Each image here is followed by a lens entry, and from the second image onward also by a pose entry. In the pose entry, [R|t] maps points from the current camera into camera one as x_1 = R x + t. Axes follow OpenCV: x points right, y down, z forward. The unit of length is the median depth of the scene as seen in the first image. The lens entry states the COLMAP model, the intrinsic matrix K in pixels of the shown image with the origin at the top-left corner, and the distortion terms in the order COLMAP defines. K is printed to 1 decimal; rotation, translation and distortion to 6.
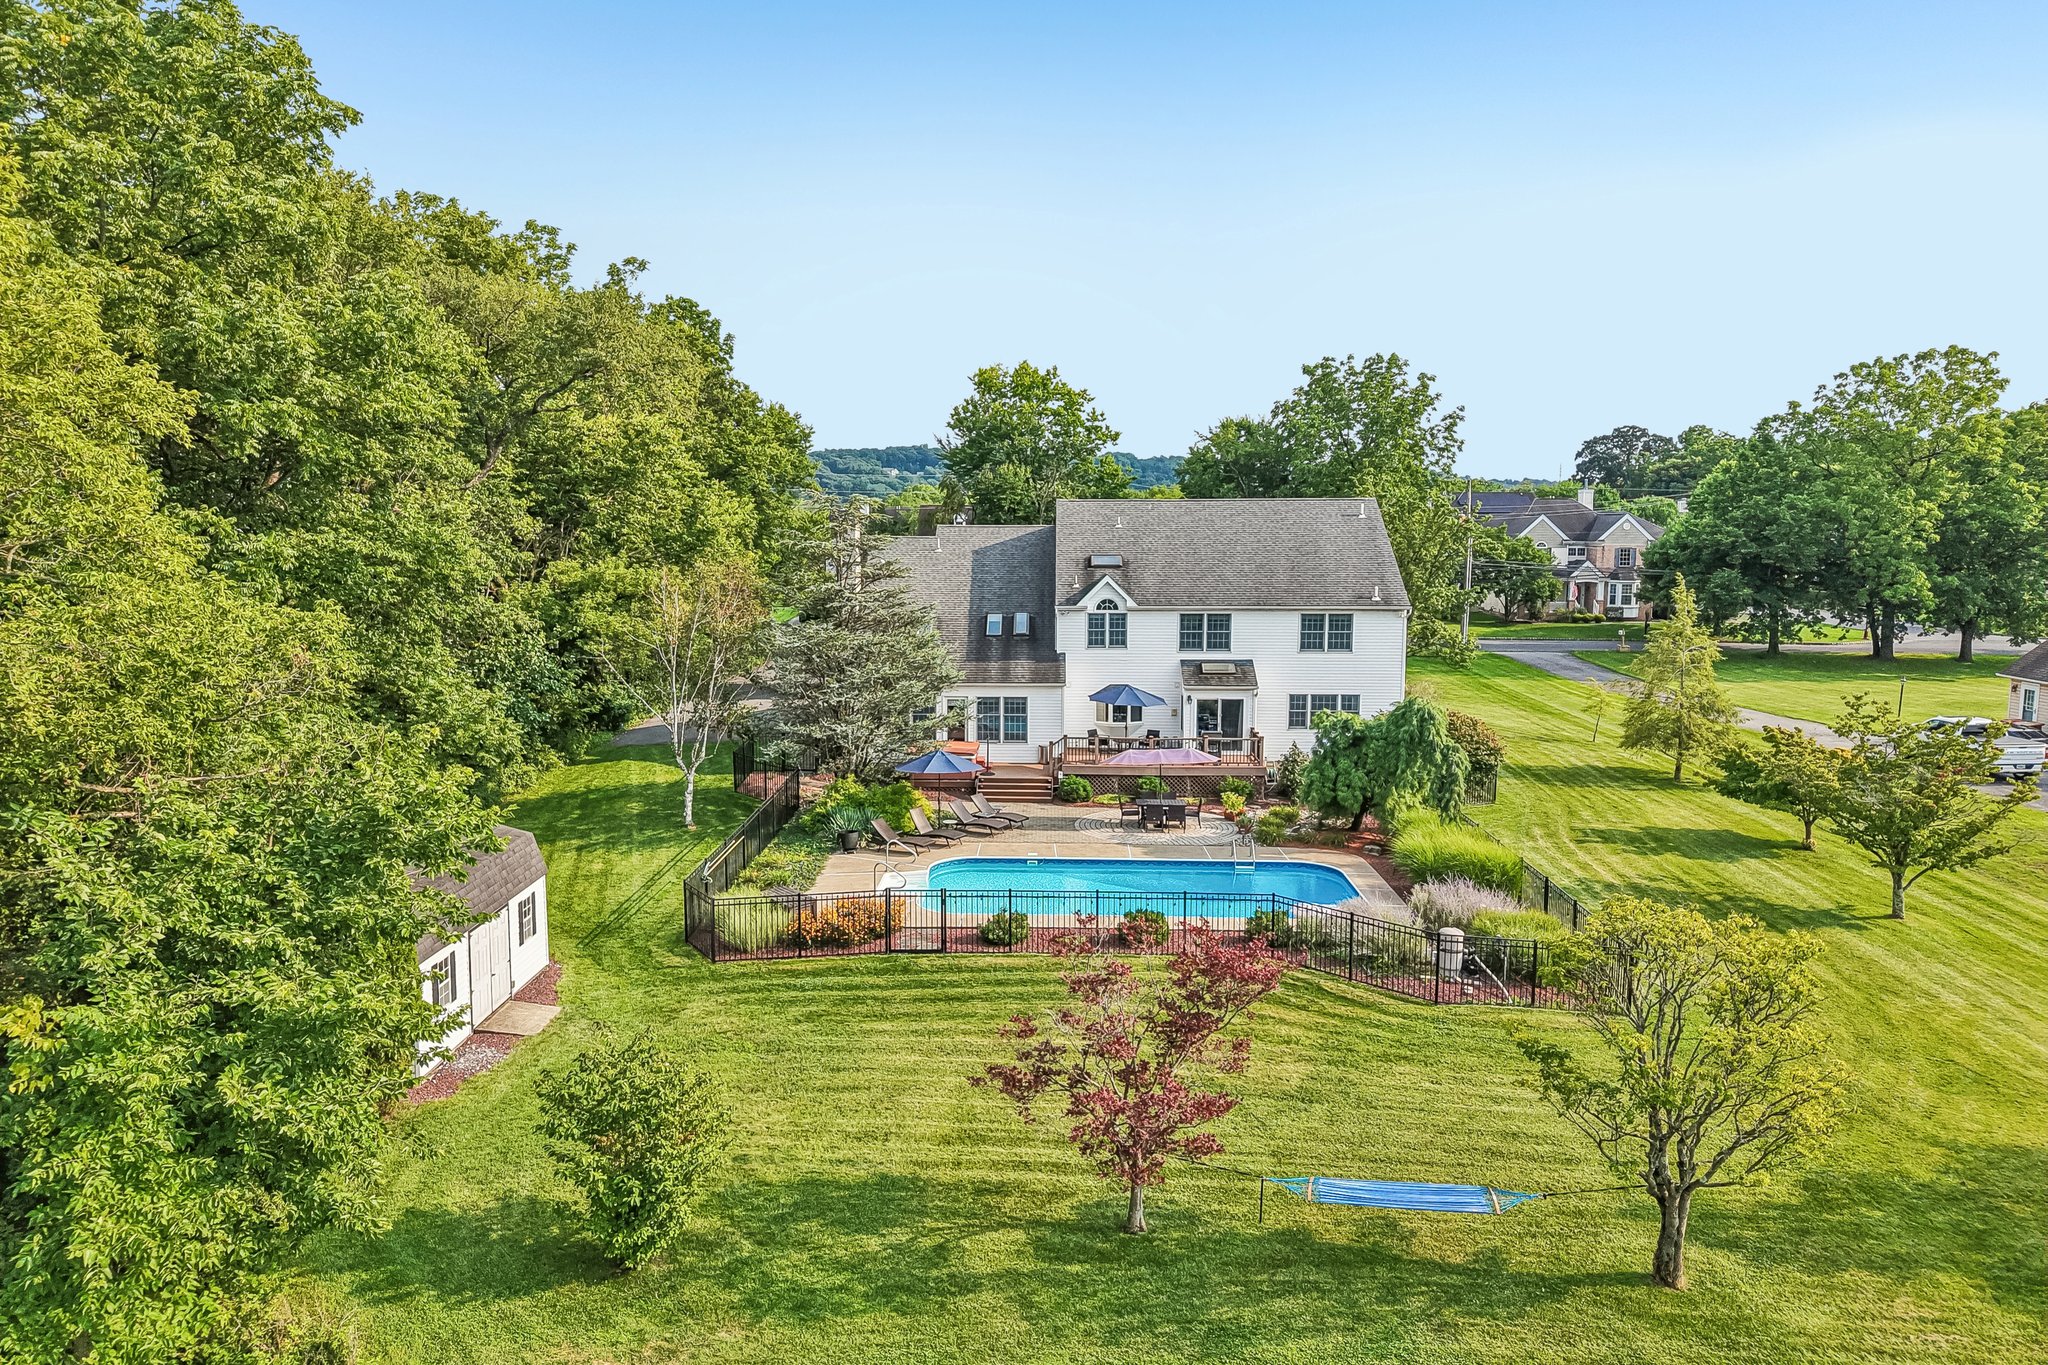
lens RADIAL K [[1367.4, 0, 1003.5], [0, 1367.4, 689.3], [0, 0, 1]] dist [0.048523, -0.054502]
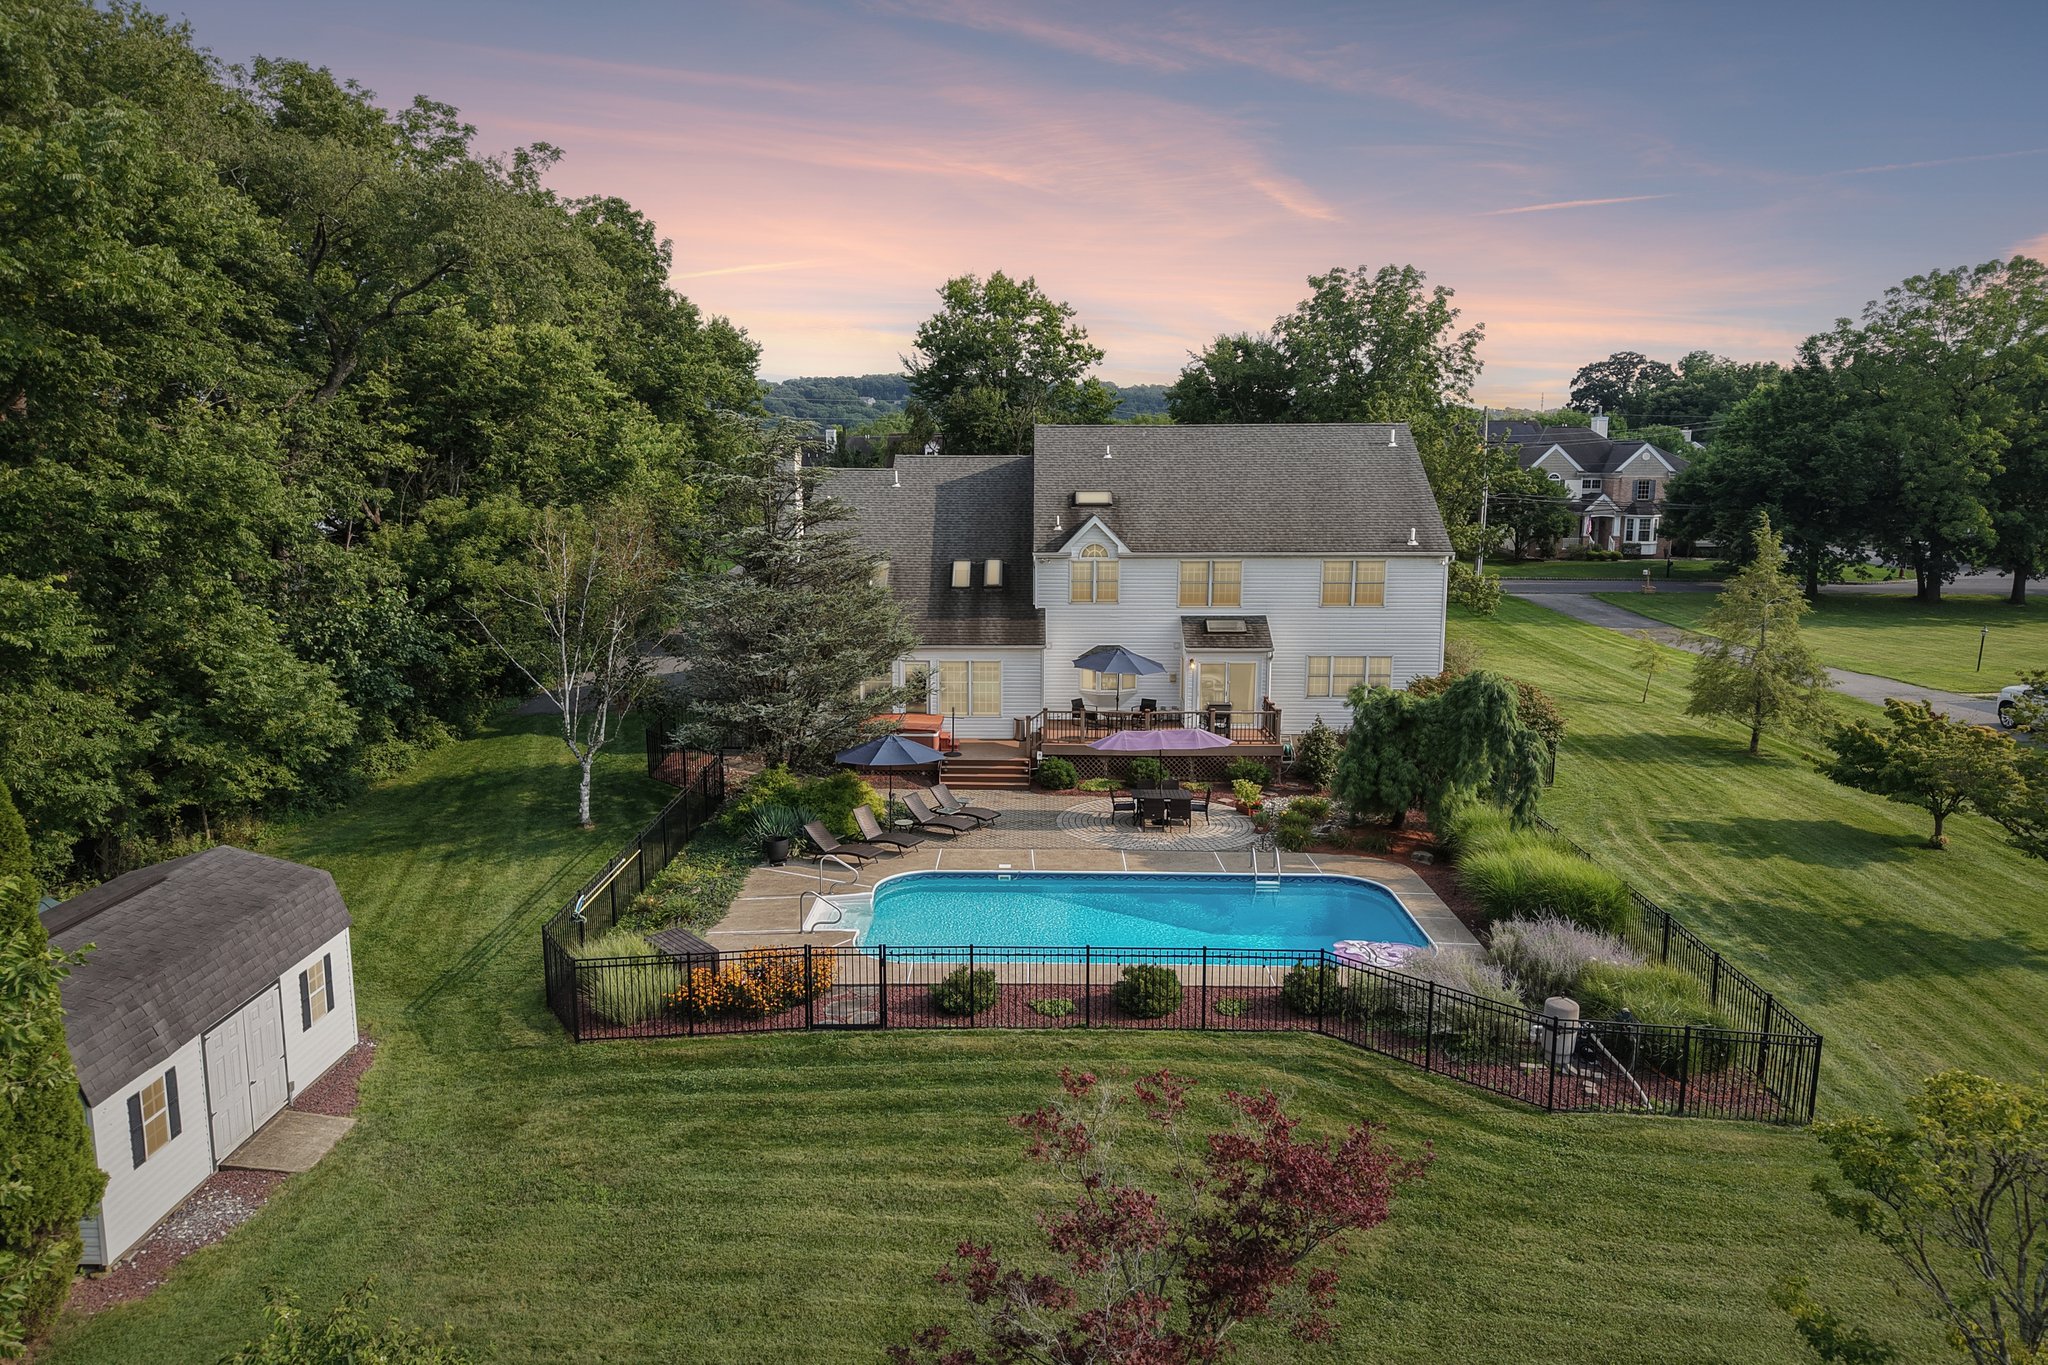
lens RADIAL K [[1367.4, 0, 1008.9], [0, 1367.4, 684.6], [0, 0, 1]] dist [0.048523, -0.054502]
pose [[0.999826, -0.003442, 0.018312, 0.007262], [0.002595, 0.998935, 0.046064, -0.018519], [-0.018451, -0.046008, 0.998771, 0.154658]]
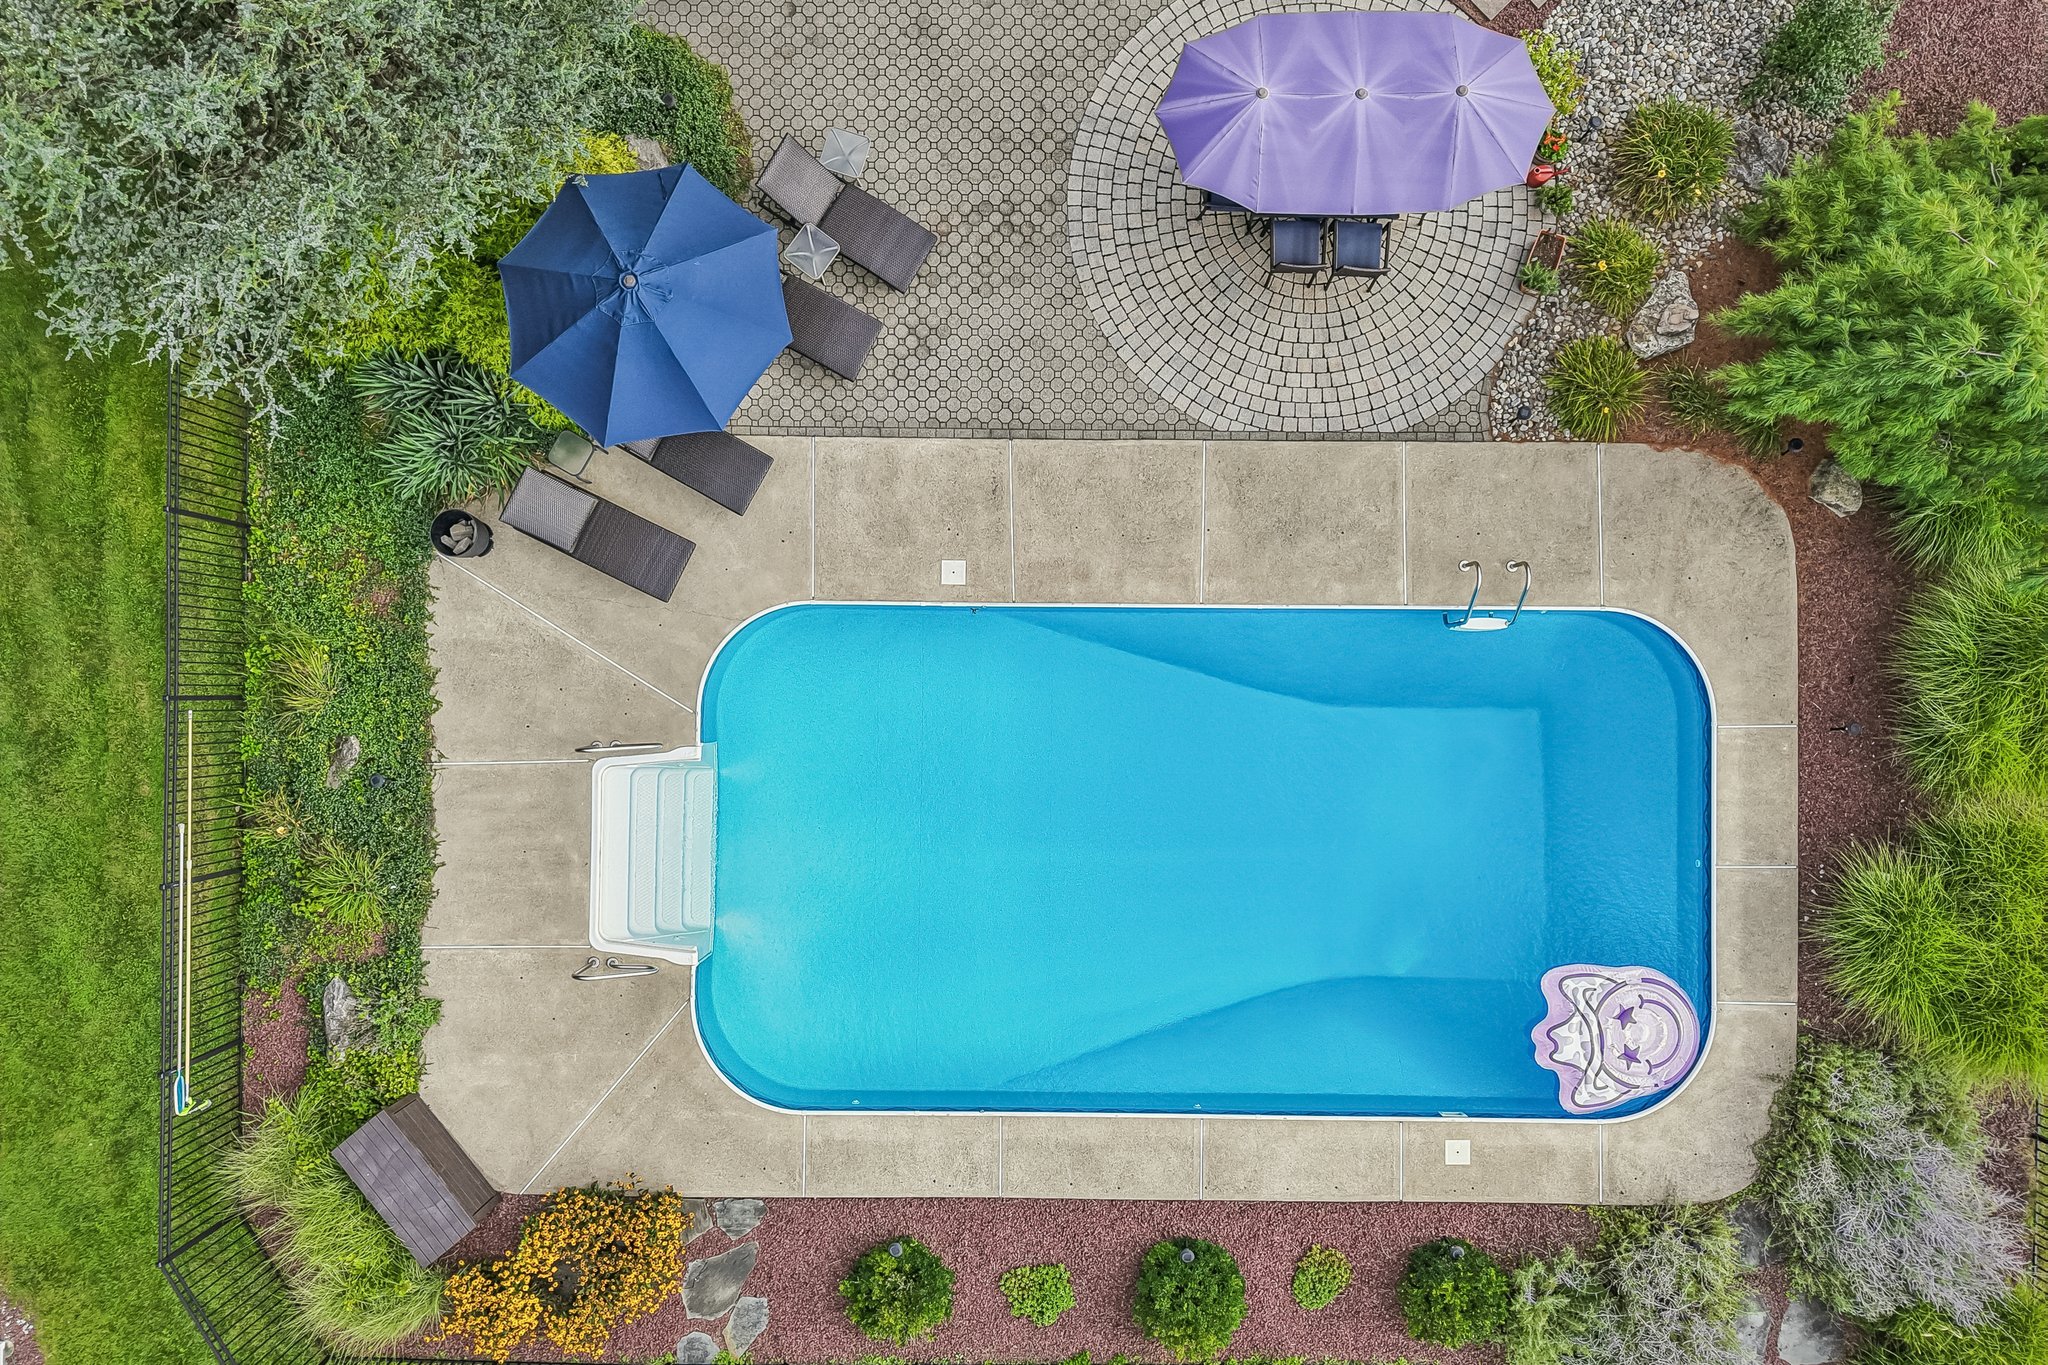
lens RADIAL K [[1367.4, 0, 1041.5], [0, 1367.4, 700.0], [0, 0, 1]] dist [0.048523, -0.054502]
pose [[0.999545, -0.030153, 0.000436, 0.035302], [0.003364, 0.125841, 0.992045, -0.204397], [-0.029968, -0.991592, 0.125885, 0.712271]]
